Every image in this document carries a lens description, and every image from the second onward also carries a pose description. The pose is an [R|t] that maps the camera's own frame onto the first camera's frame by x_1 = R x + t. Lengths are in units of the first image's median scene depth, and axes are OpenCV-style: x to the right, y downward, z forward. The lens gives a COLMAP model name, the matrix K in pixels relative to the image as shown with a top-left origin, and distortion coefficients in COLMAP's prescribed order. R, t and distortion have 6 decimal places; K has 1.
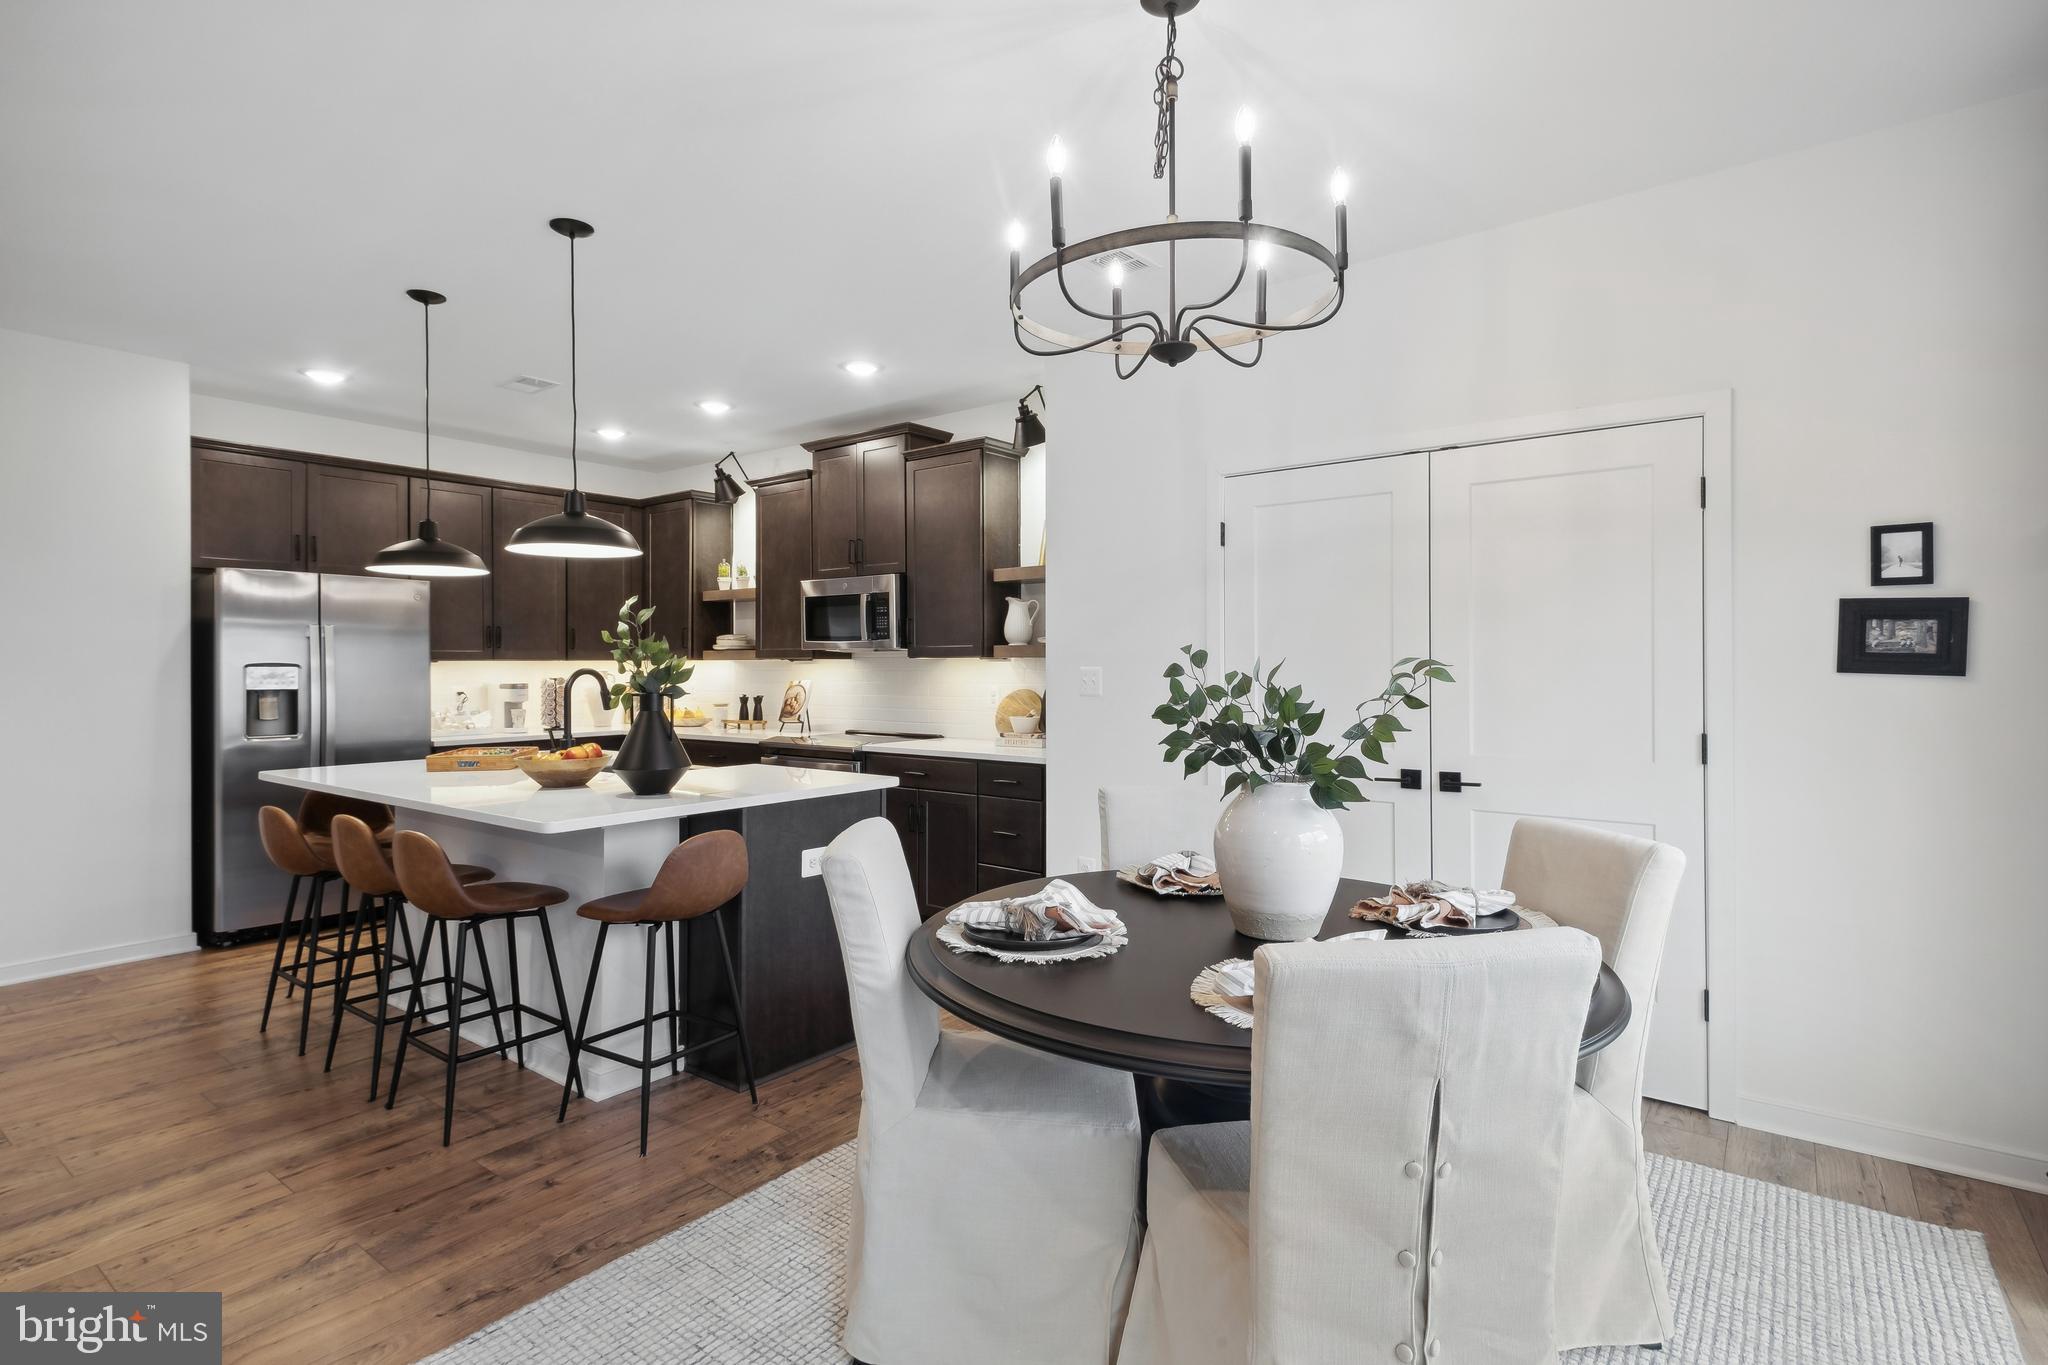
lens RADIAL K [[993.5, 0, 1034.0], [0, 993.5, 665.6], [0, 0, 1]] dist [0.015009, 0.000231]
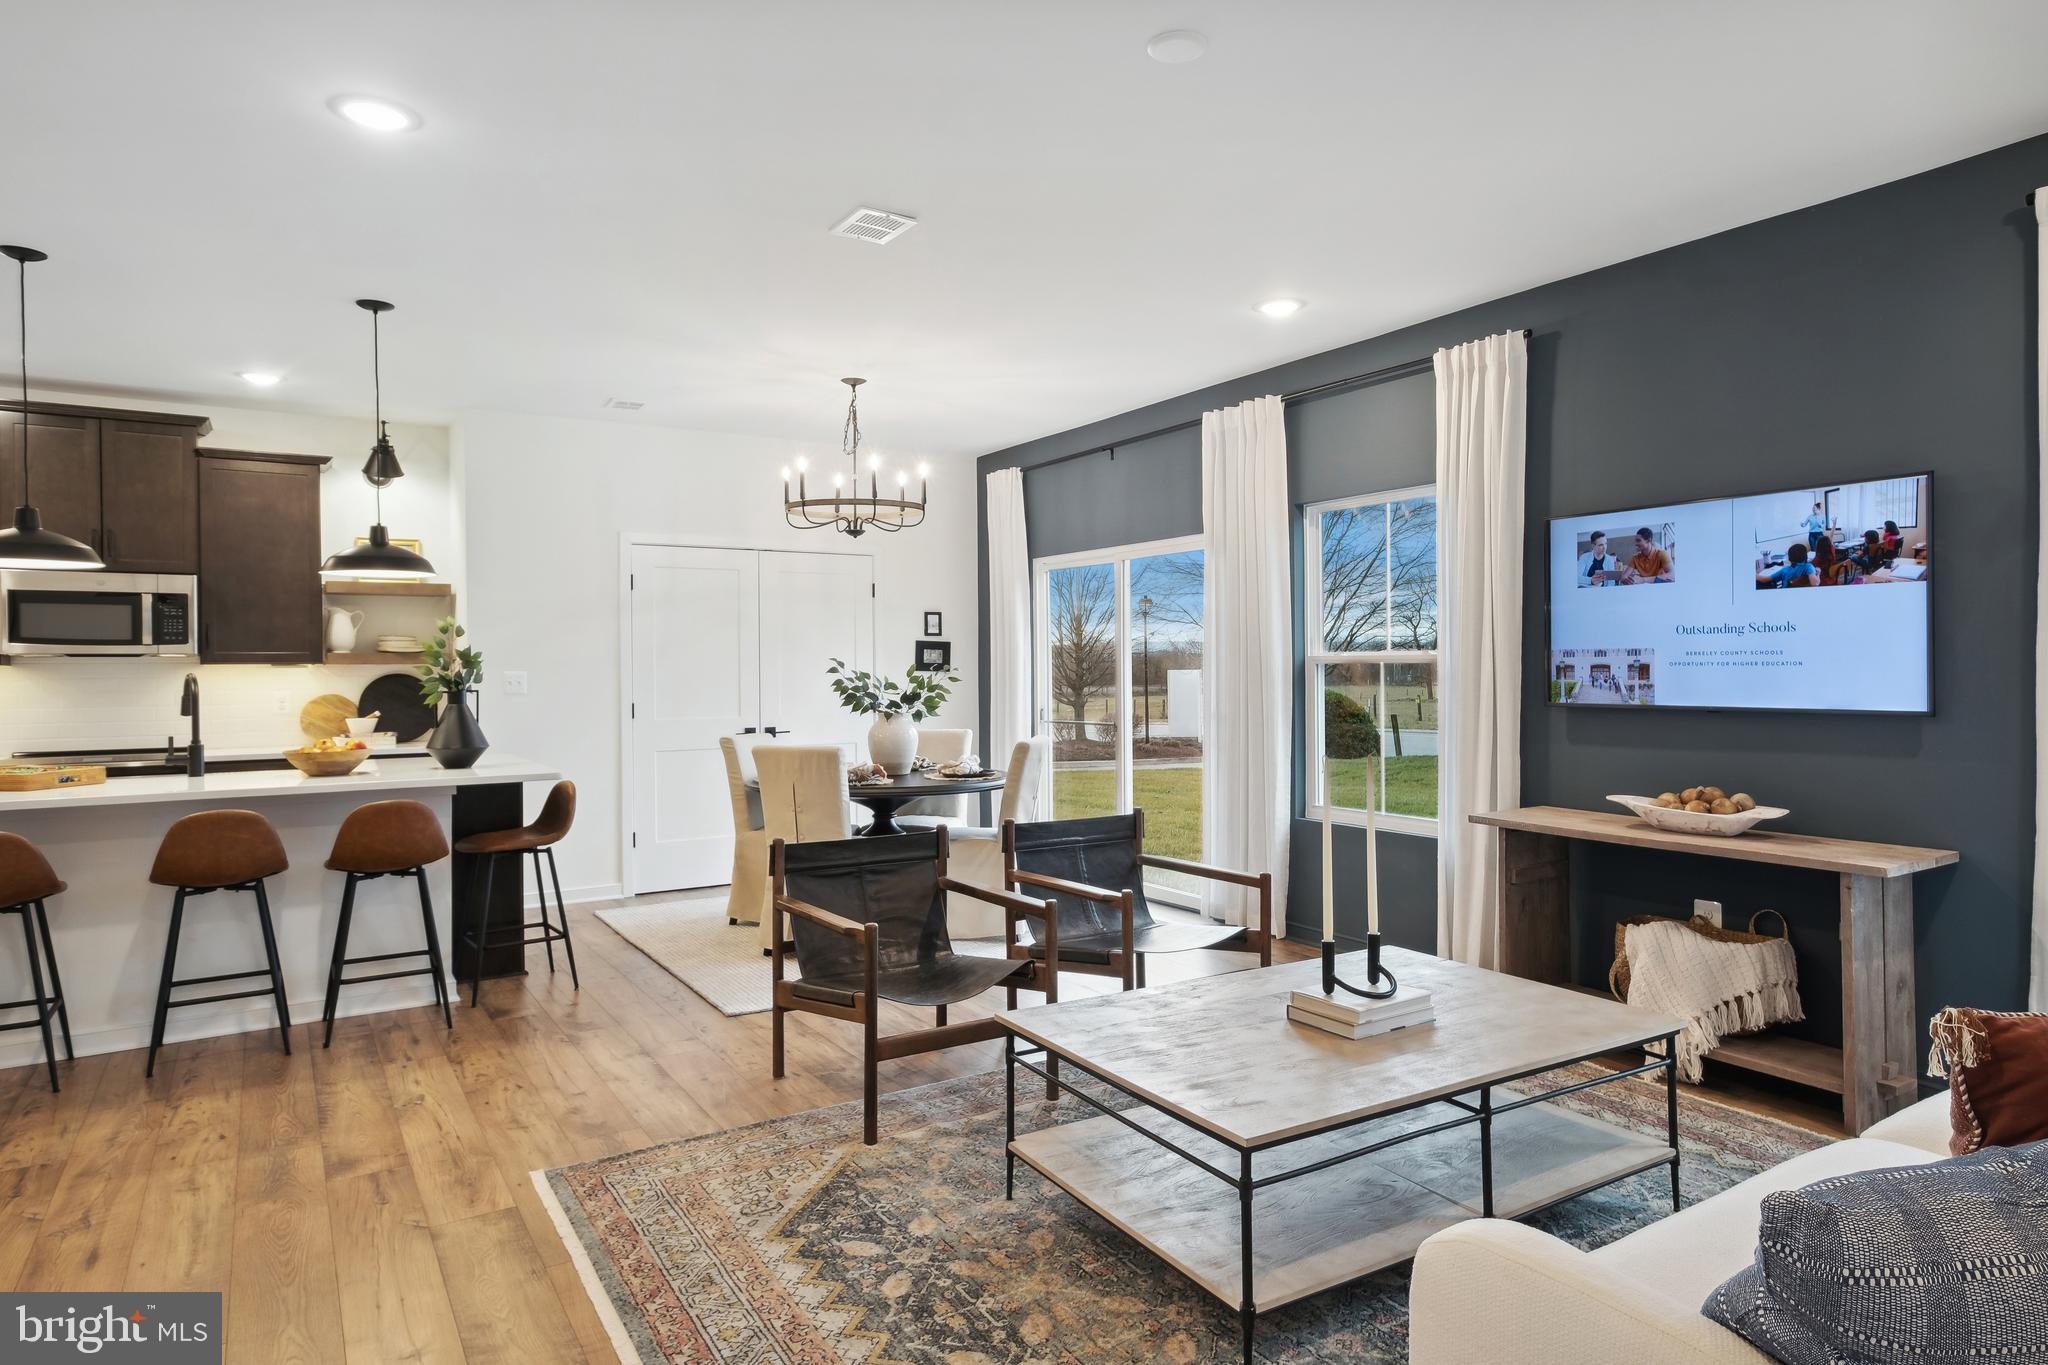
lens RADIAL K [[1208.4, 0, 1025.4], [0, 1208.4, 682.0], [0, 0, 1]] dist [0.001119, 0.000491]
pose [[0.362750, -0.011151, 0.931820, -1.835212], [0.005652, 0.999936, 0.009766, 0.006629], [-0.931869, 0.001724, 0.362790, -0.303797]]
